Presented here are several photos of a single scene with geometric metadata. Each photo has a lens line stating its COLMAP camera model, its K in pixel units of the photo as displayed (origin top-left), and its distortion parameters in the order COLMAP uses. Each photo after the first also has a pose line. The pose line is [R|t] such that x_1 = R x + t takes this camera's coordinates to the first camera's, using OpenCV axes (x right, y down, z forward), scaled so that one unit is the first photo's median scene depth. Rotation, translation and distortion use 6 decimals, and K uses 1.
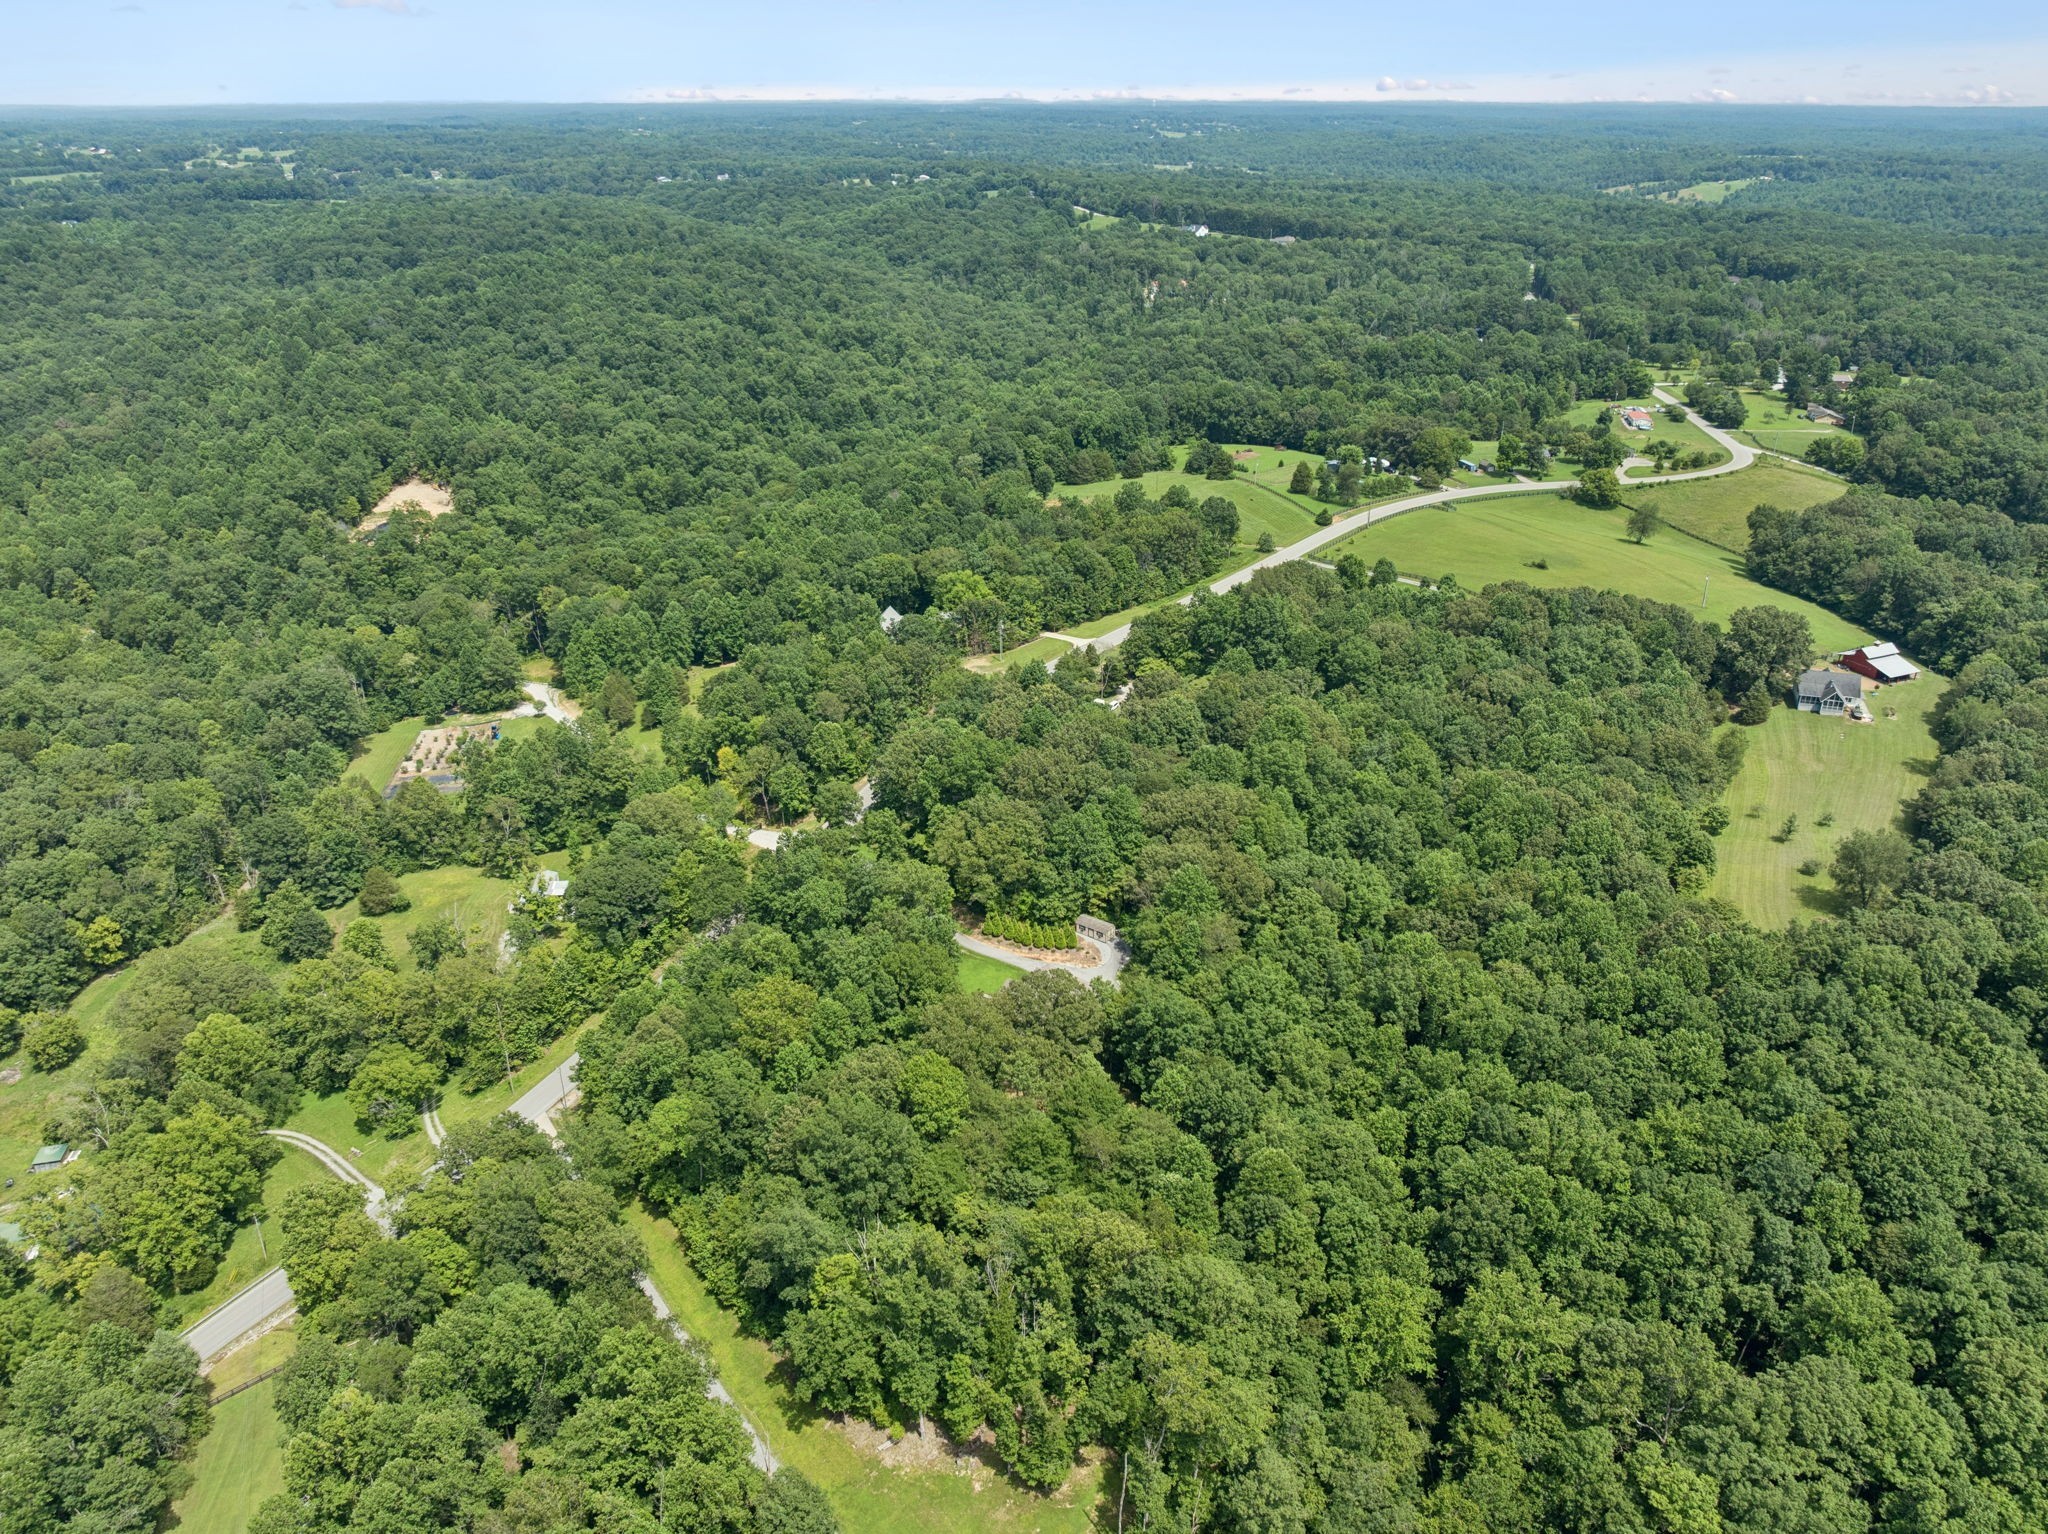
lens RADIAL K [[1460.2, 0, 1024.0], [0, 1460.2, 767.0], [0, 0, 1]] dist [-0.005237, -0.031214]
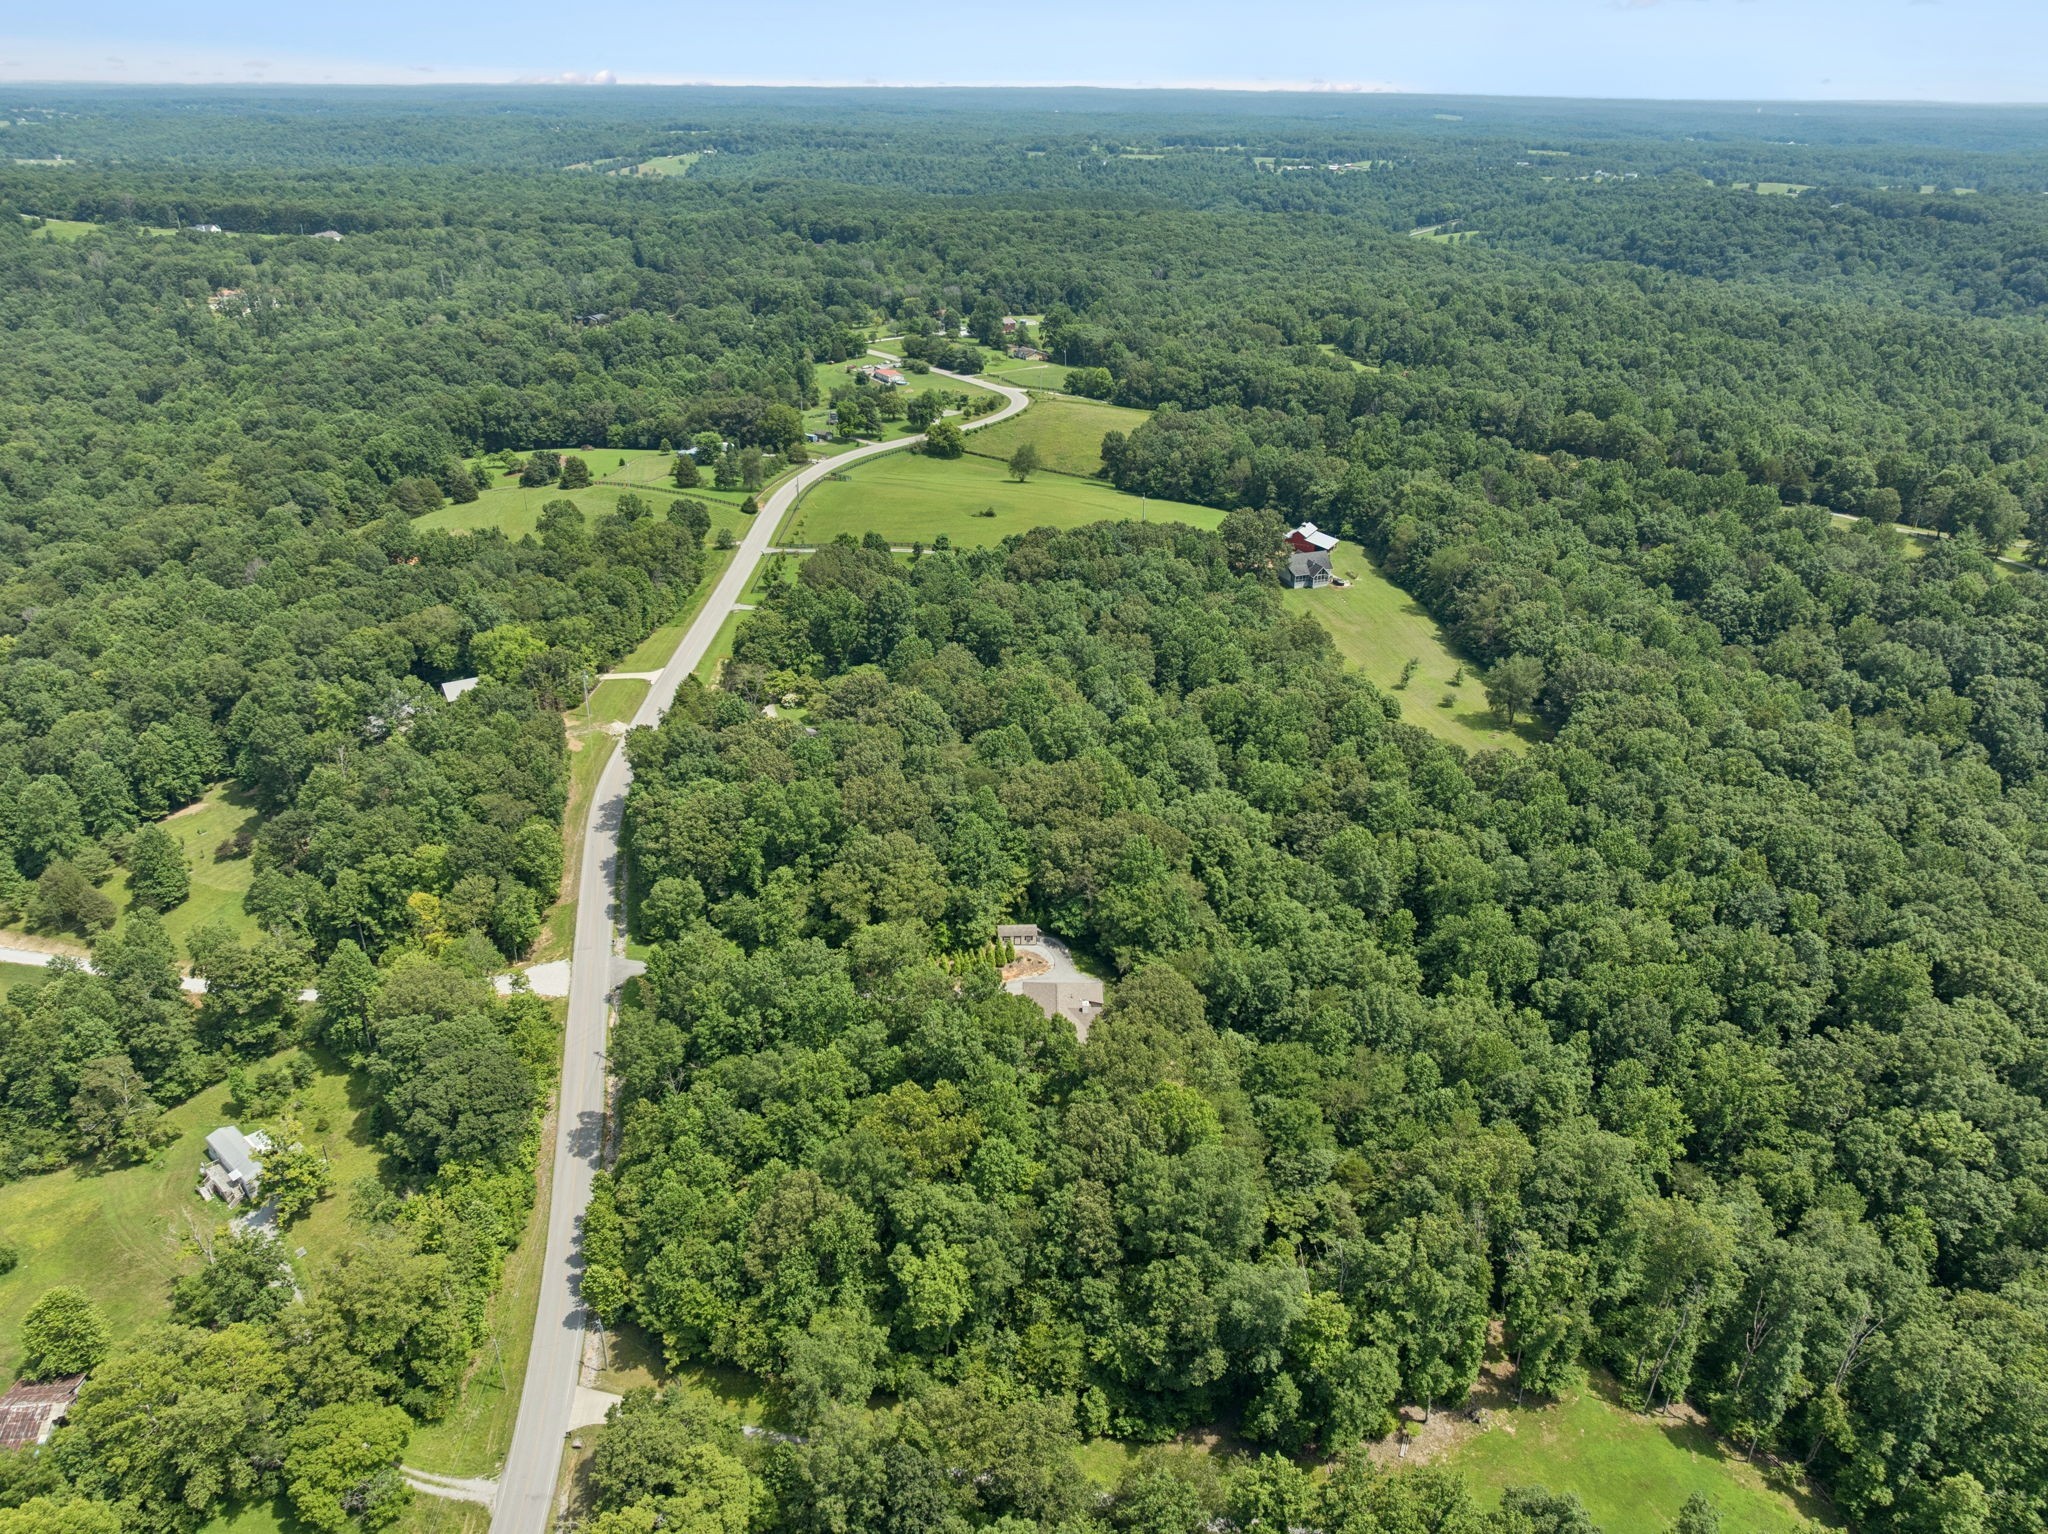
lens RADIAL K [[1460.2, 0, 1024.0], [0, 1460.2, 767.0], [0, 0, 1]] dist [-0.005237, -0.031214]
pose [[0.778688, -0.261031, 0.570533, -0.230557], [0.254771, 0.962551, 0.092665, -0.041486], [-0.573356, 0.073199, 0.816030, 0.097953]]
